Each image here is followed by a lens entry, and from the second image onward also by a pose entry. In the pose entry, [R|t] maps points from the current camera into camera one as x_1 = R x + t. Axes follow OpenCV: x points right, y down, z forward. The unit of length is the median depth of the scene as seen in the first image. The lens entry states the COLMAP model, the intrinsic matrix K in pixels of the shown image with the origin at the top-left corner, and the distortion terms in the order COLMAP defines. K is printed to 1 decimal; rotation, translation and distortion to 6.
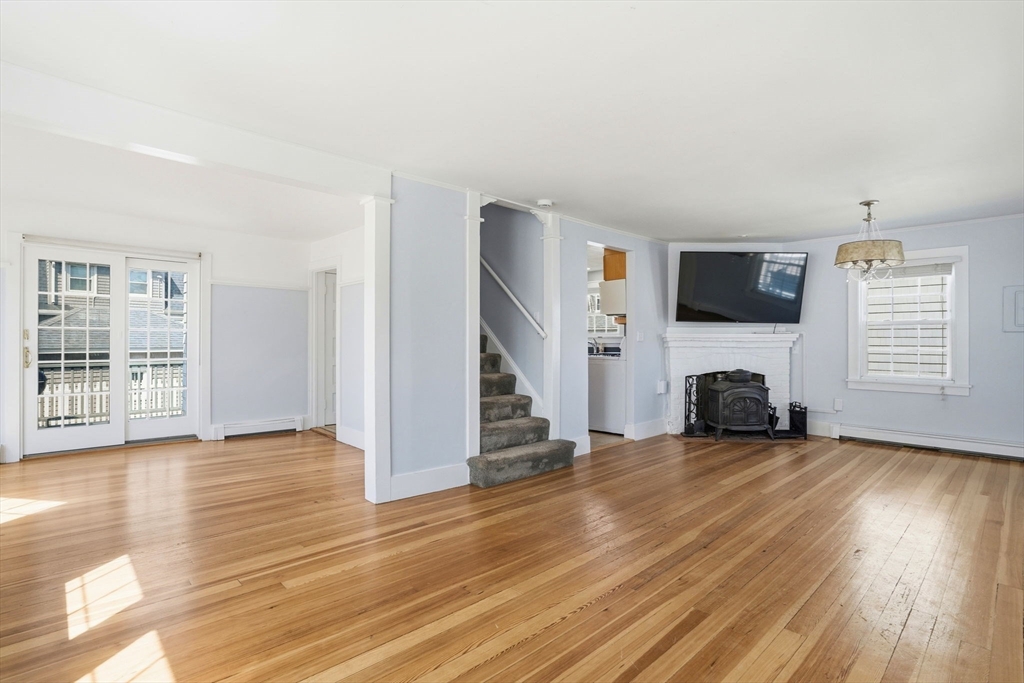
lens RADIAL K [[499.3, 0, 512.0], [0, 499.3, 341.5], [0, 0, 1]] dist [-0.018379, 0.000746]
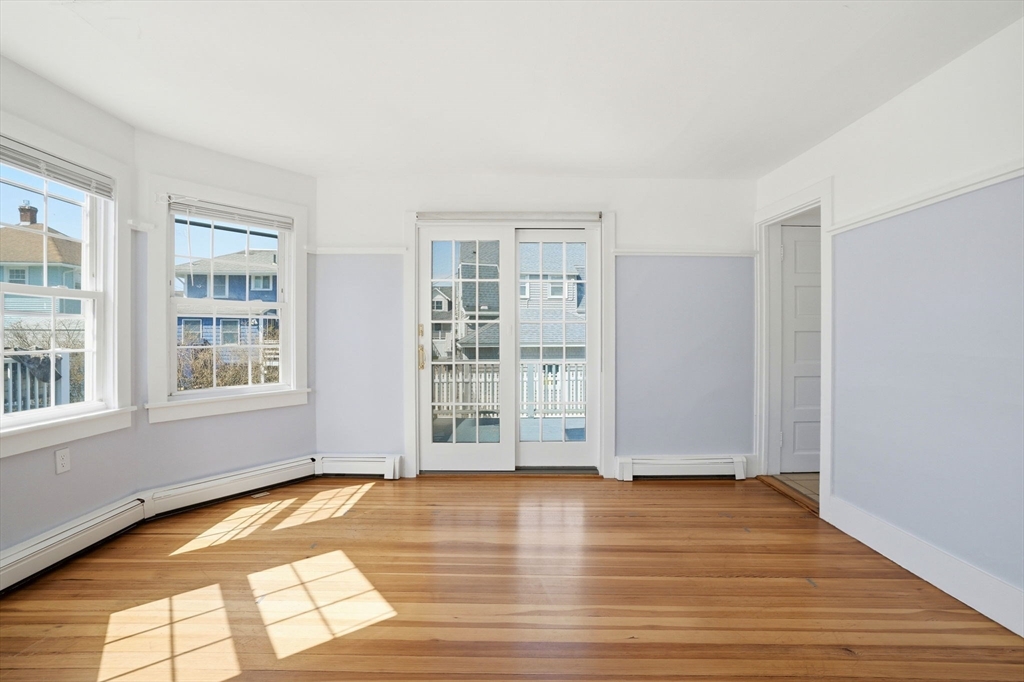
lens RADIAL K [[517.0, 0, 489.4], [0, 517.0, 338.4], [0, 0, 1]] dist [-0.016318, 0.000848]
pose [[0.710887, -0.001402, -0.703305, -0.140000], [0.004200, 0.999989, 0.002252, -0.000910], [0.703294, -0.004555, 0.710885, 0.226984]]
